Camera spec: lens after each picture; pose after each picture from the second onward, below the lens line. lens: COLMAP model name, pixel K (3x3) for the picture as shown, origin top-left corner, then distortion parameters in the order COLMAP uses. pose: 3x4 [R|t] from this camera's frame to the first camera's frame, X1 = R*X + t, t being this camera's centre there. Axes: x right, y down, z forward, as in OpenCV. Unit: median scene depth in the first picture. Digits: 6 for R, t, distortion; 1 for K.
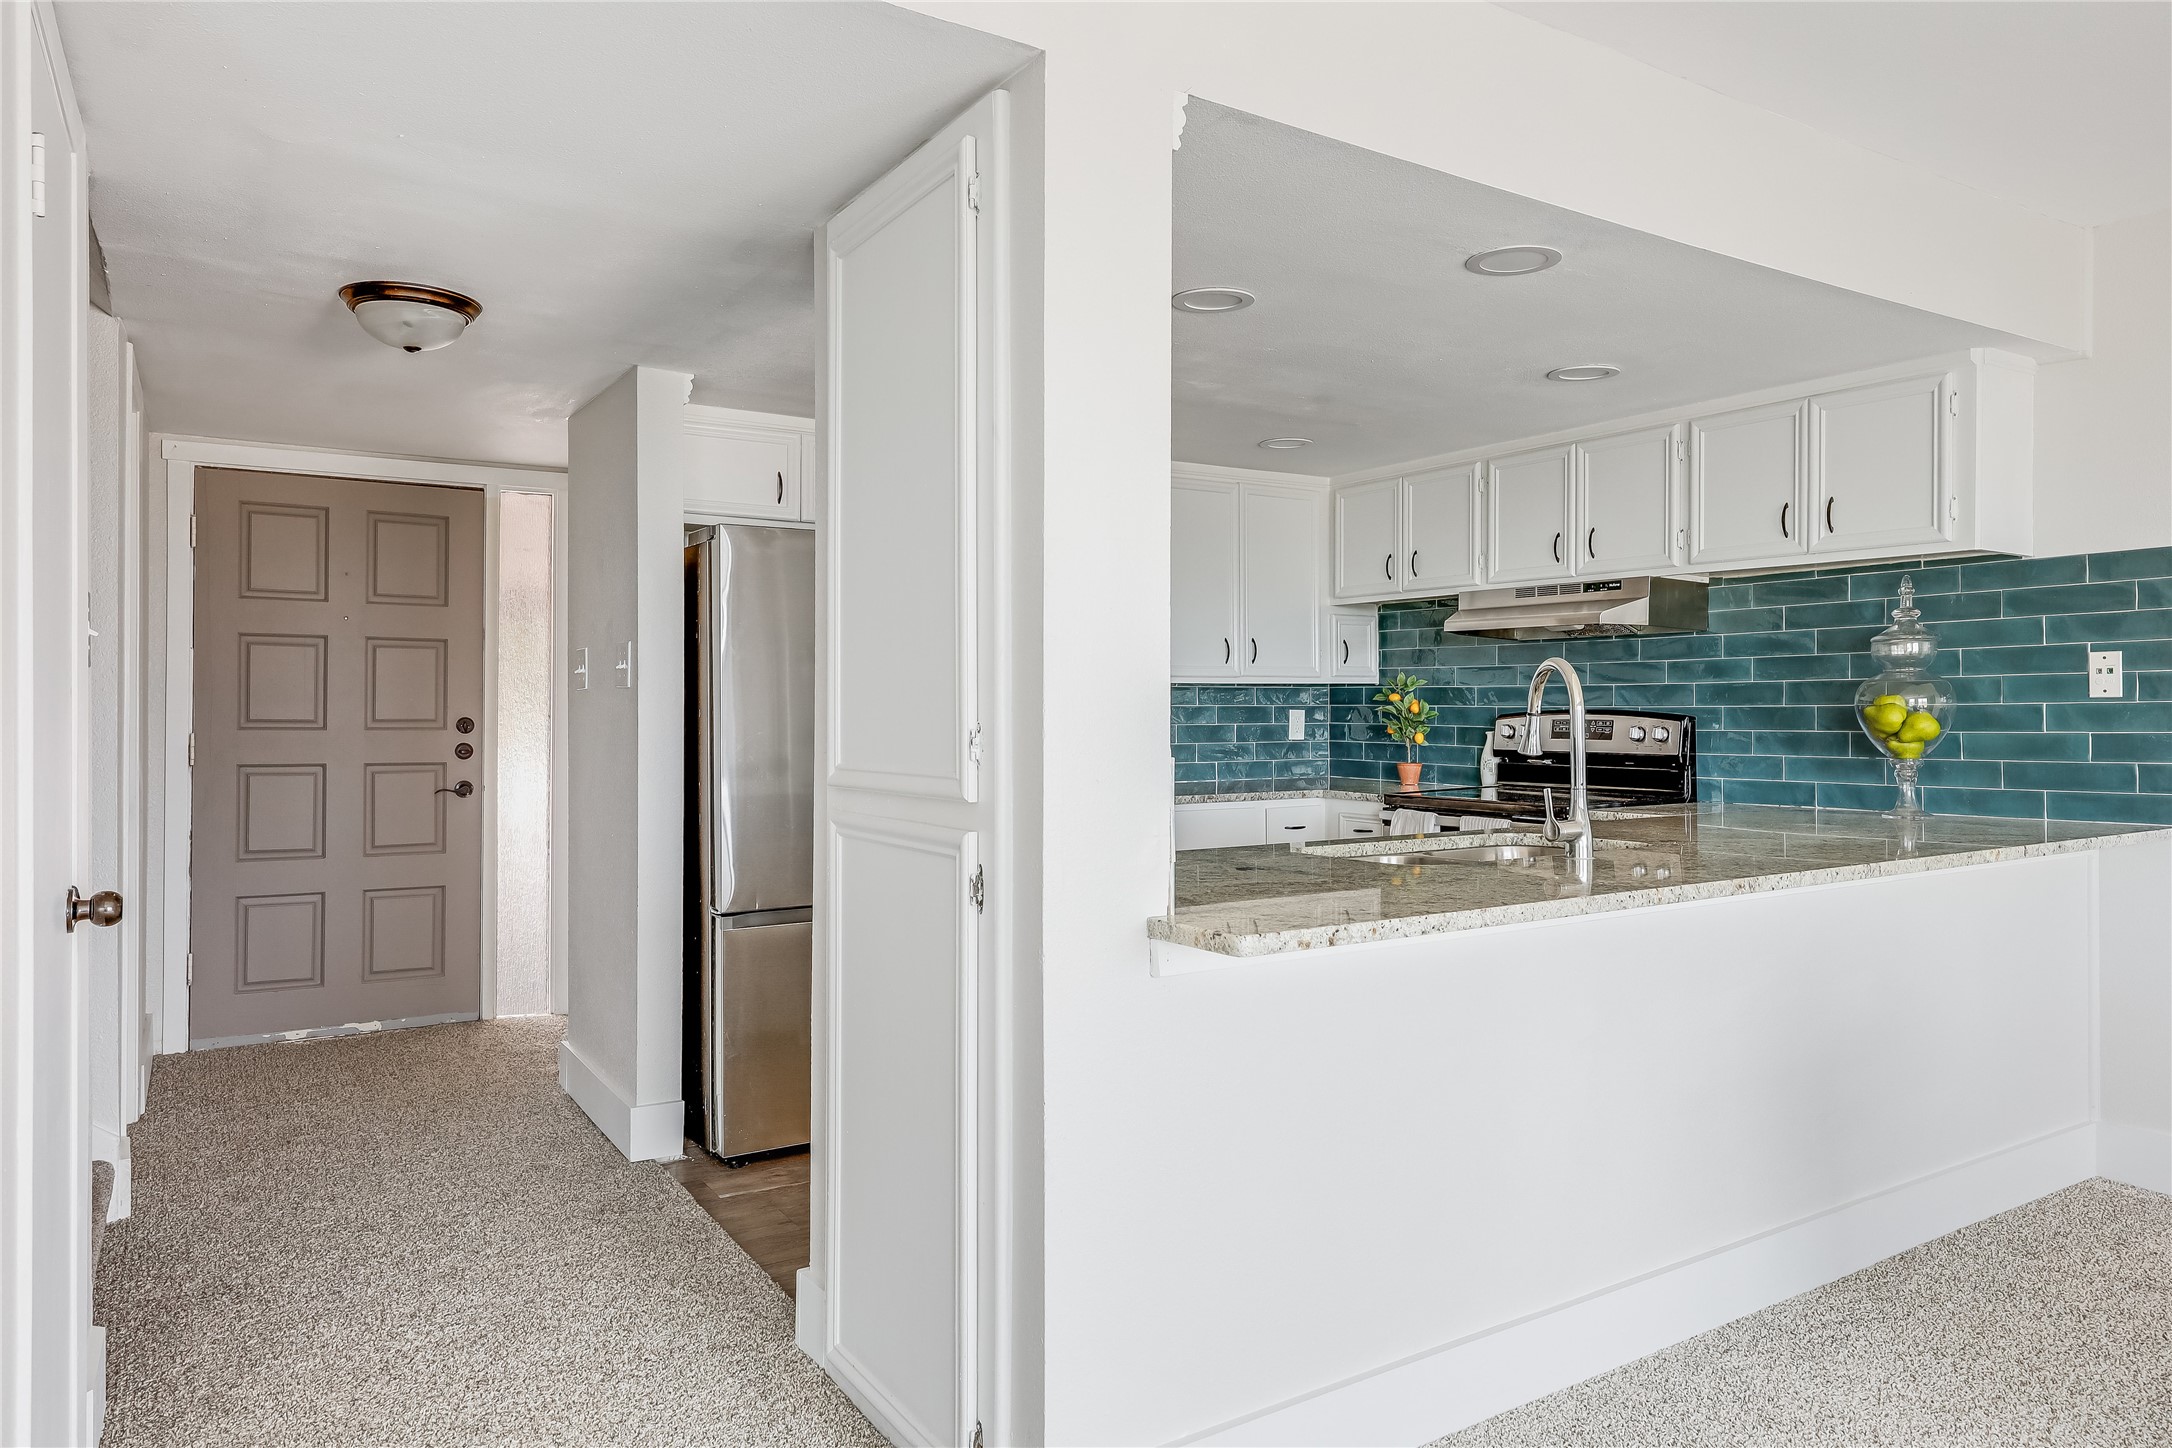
lens RADIAL K [[1381.9, 0, 1074.9], [0, 1381.9, 710.9], [0, 0, 1]] dist [0.000187, 0.001213]
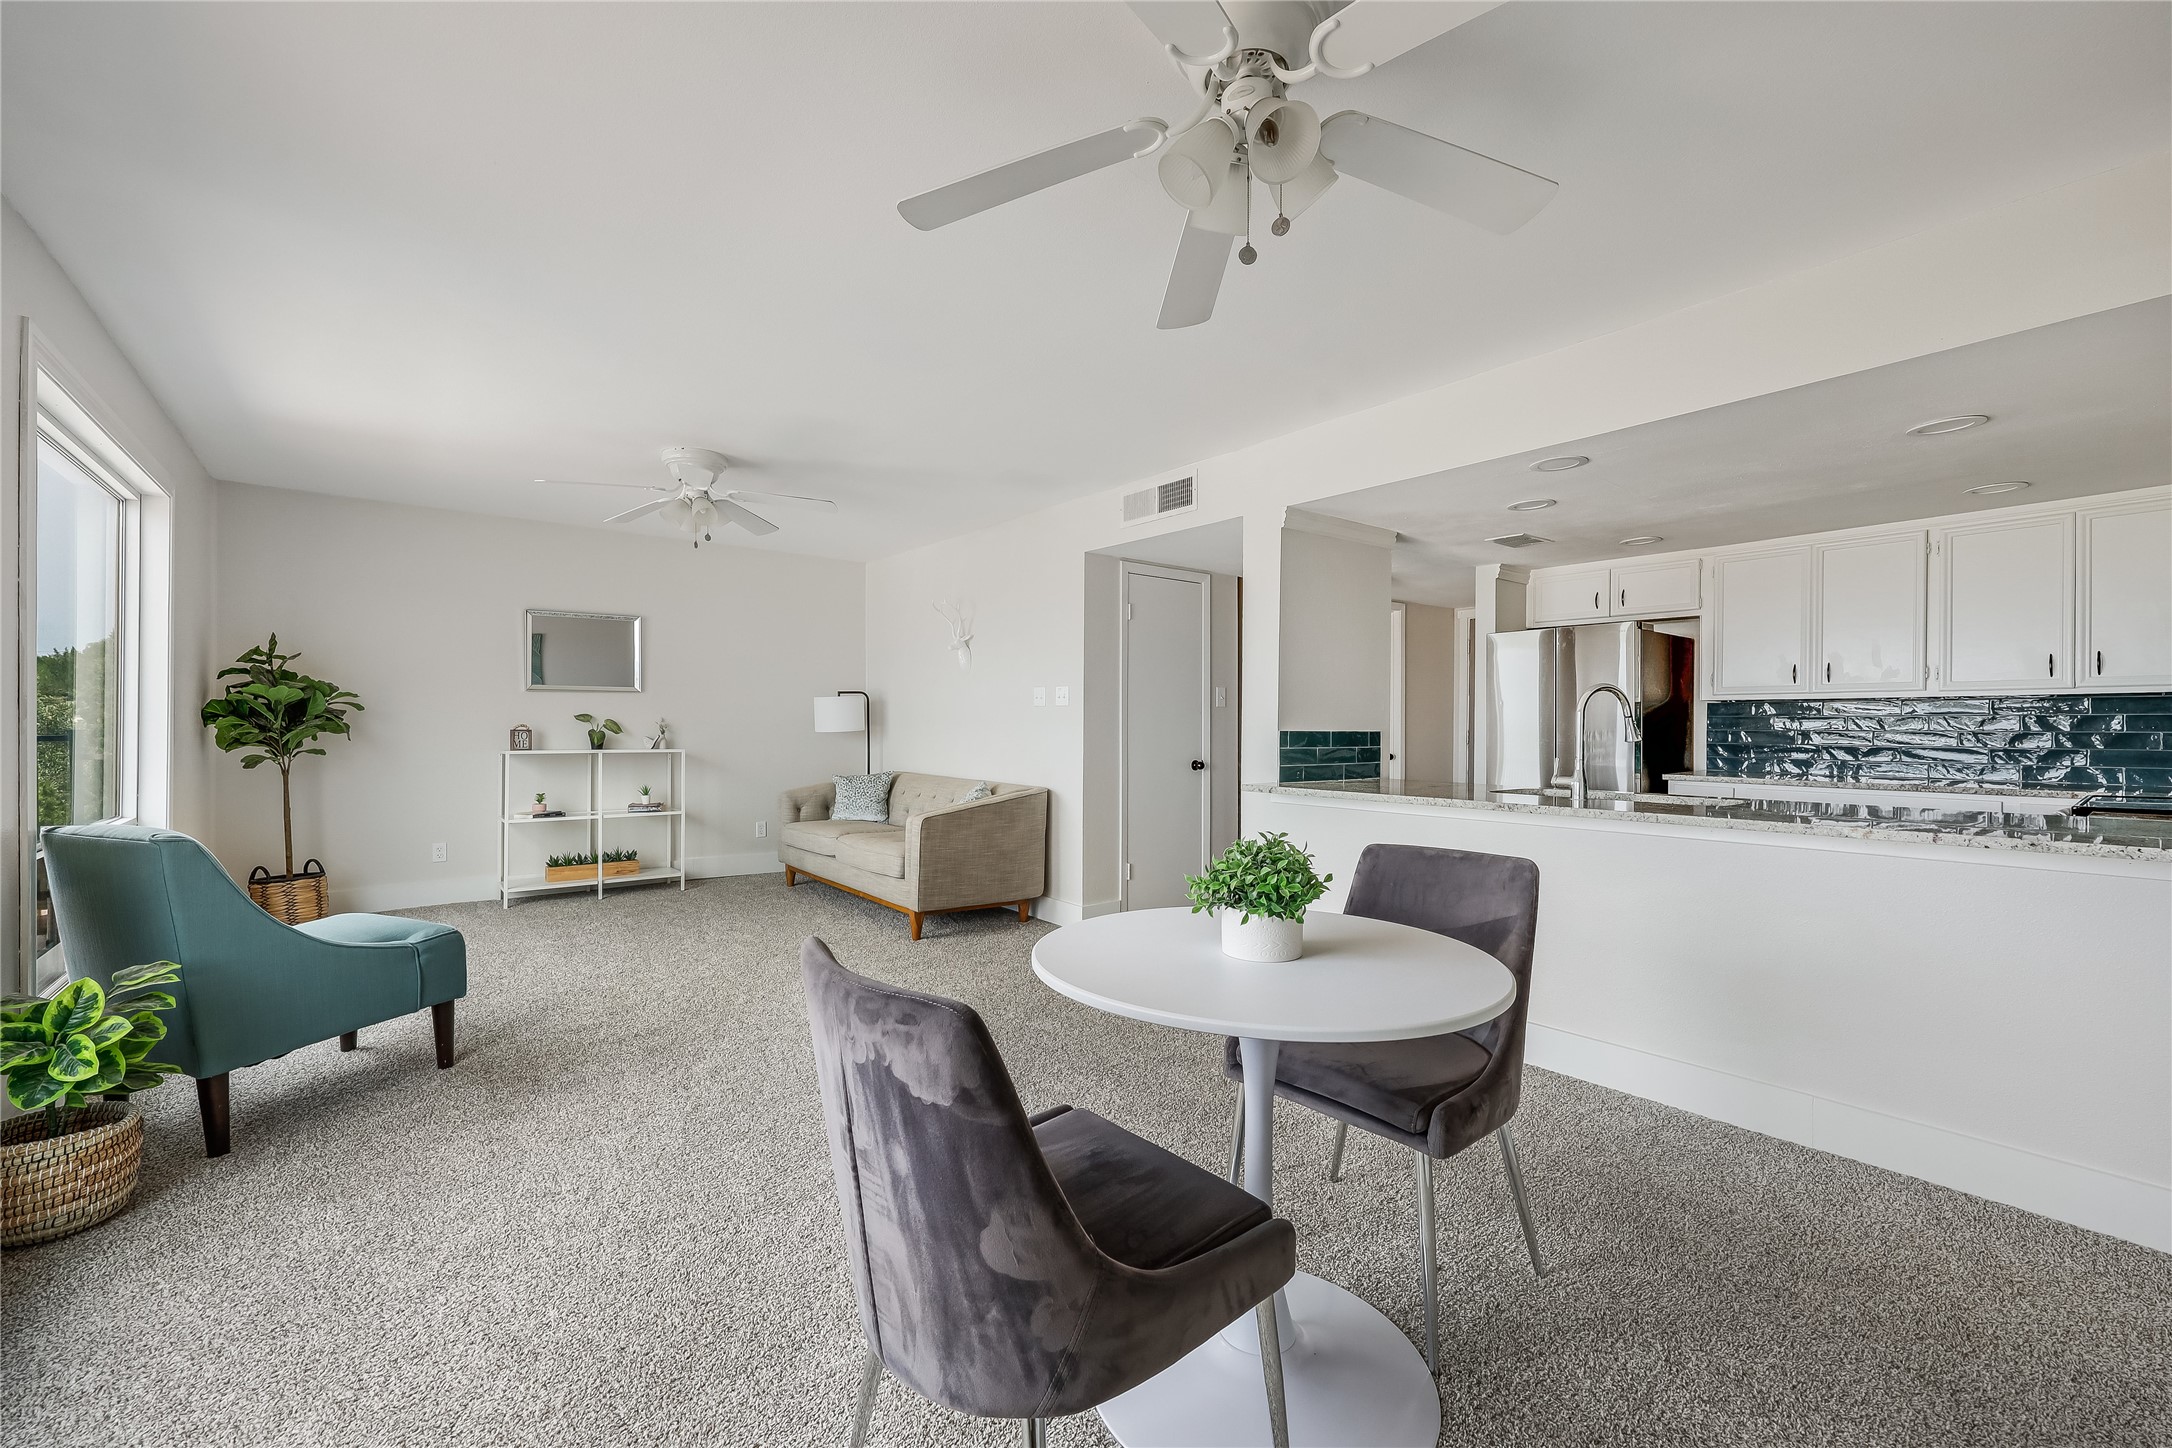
lens RADIAL K [[883.2, 0, 1079.6], [0, 883.2, 728.5], [0, 0, 1]] dist [-0.002155, 0.000064]
pose [[0.108380, 0.007550, -0.994081, 0.935732], [-0.004338, 0.999965, 0.007122, 0.008062], [0.994100, 0.003540, 0.108408, 0.173030]]
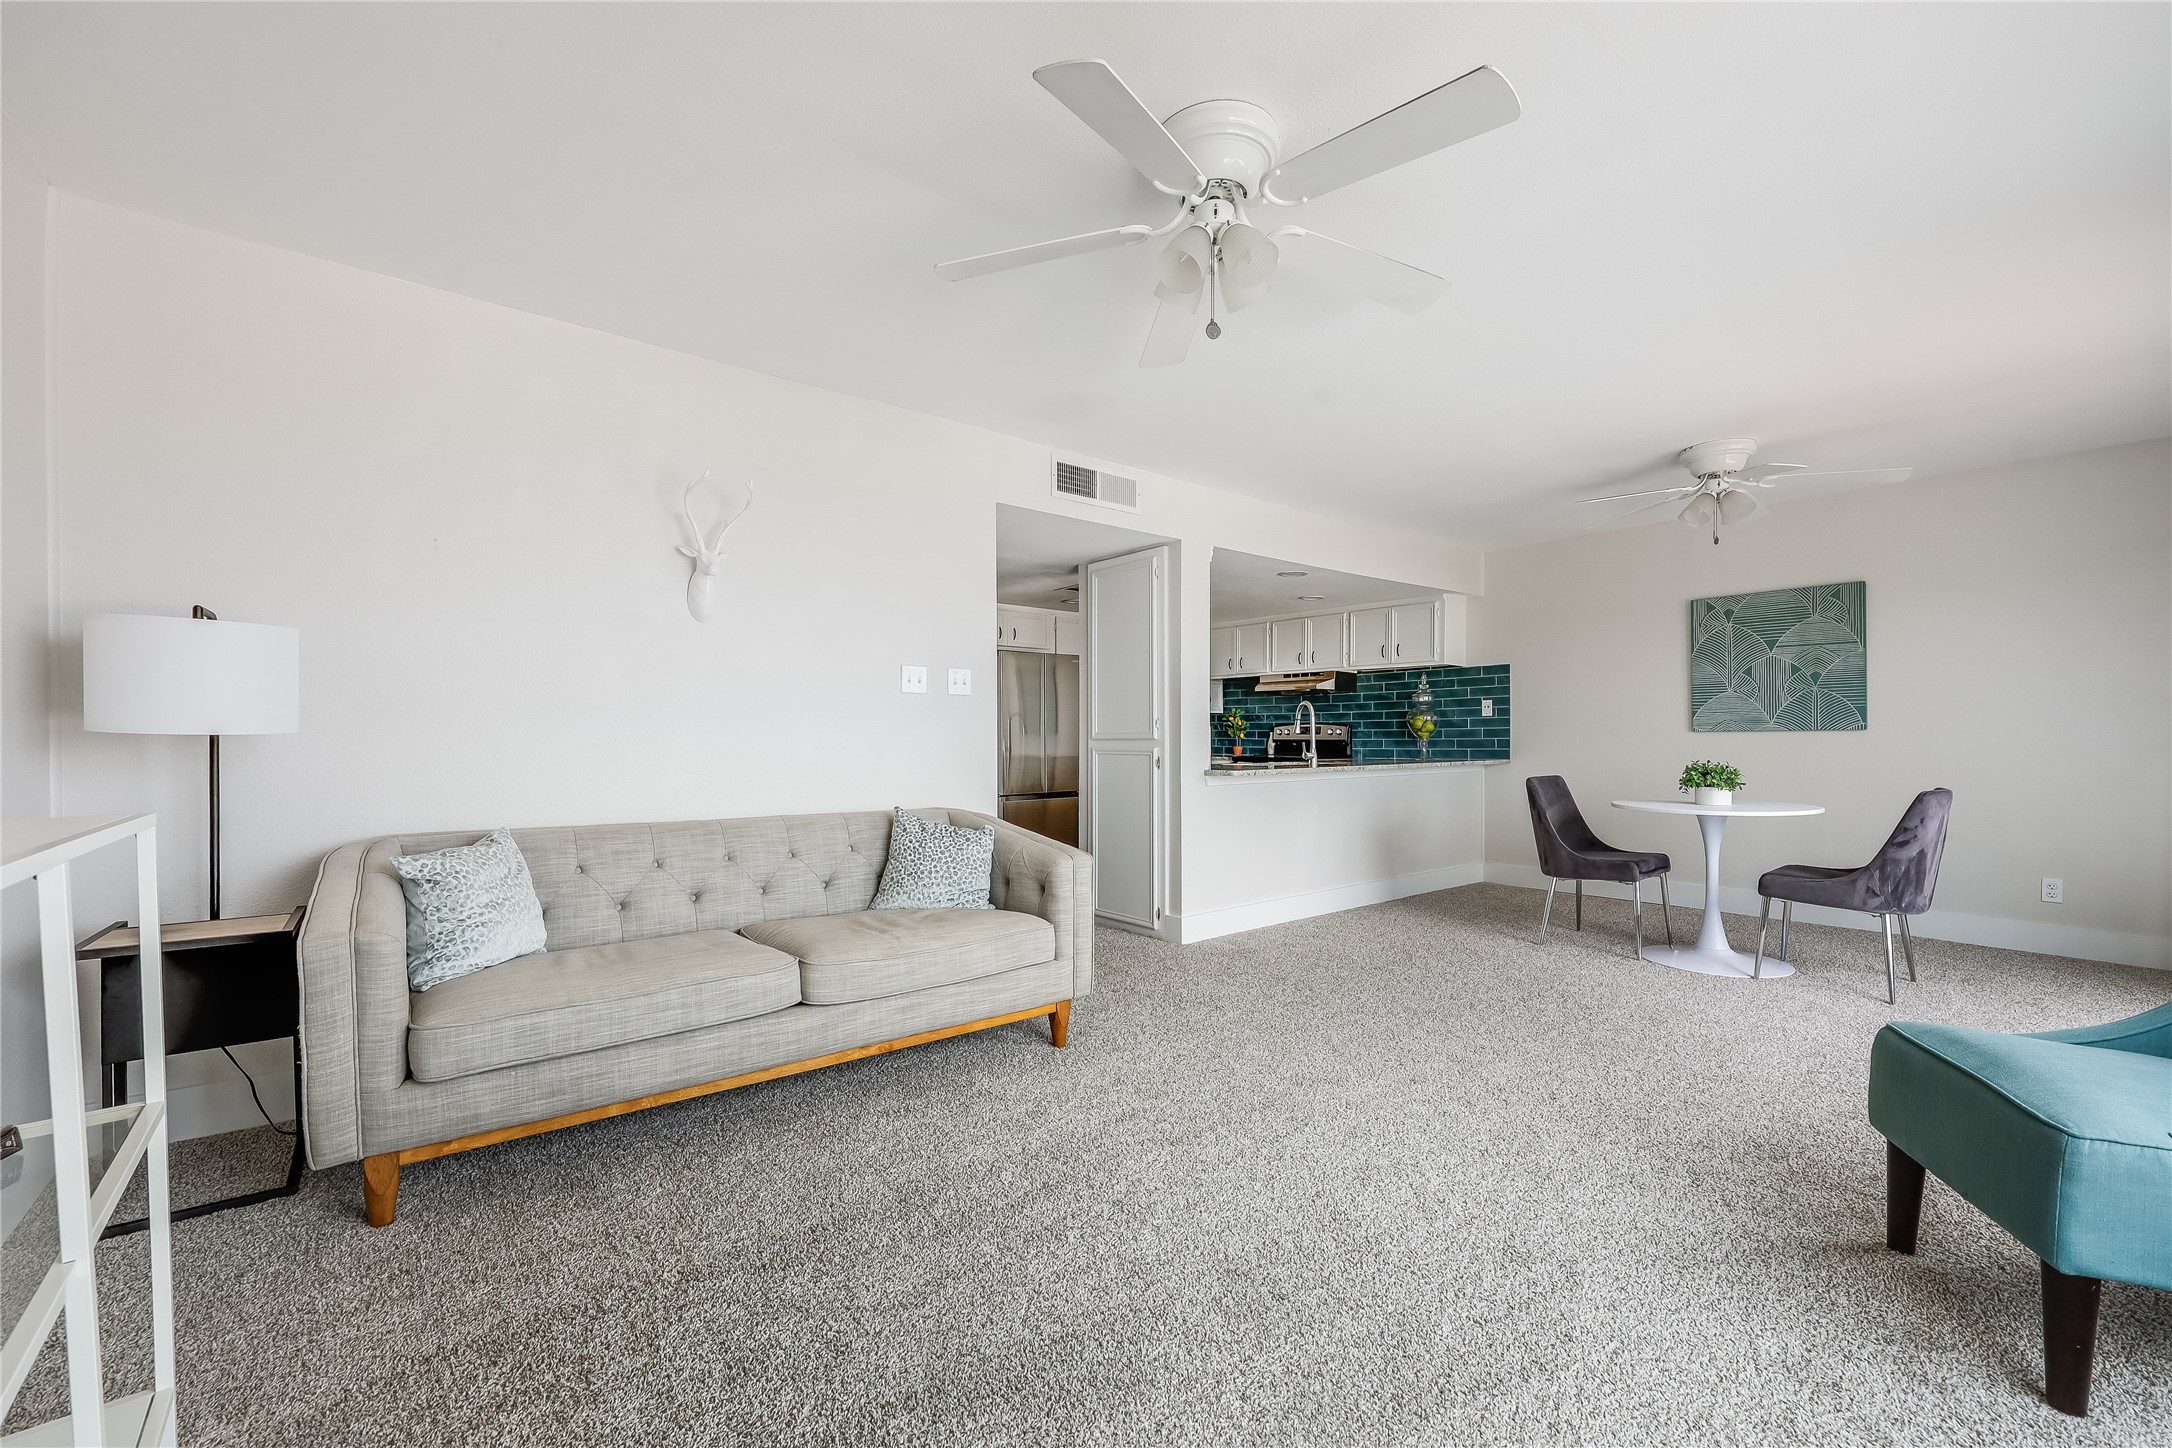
lens RADIAL K [[883.2, 0, 1065.1], [0, 883.2, 752.0], [0, 0, 1]] dist [-0.002155, 0.000064]
pose [[0.995196, -0.001584, 0.097894, -0.266814], [-0.000027, 0.999865, 0.016453, 0.029761], [-0.097907, -0.016376, 0.995061, -0.640251]]
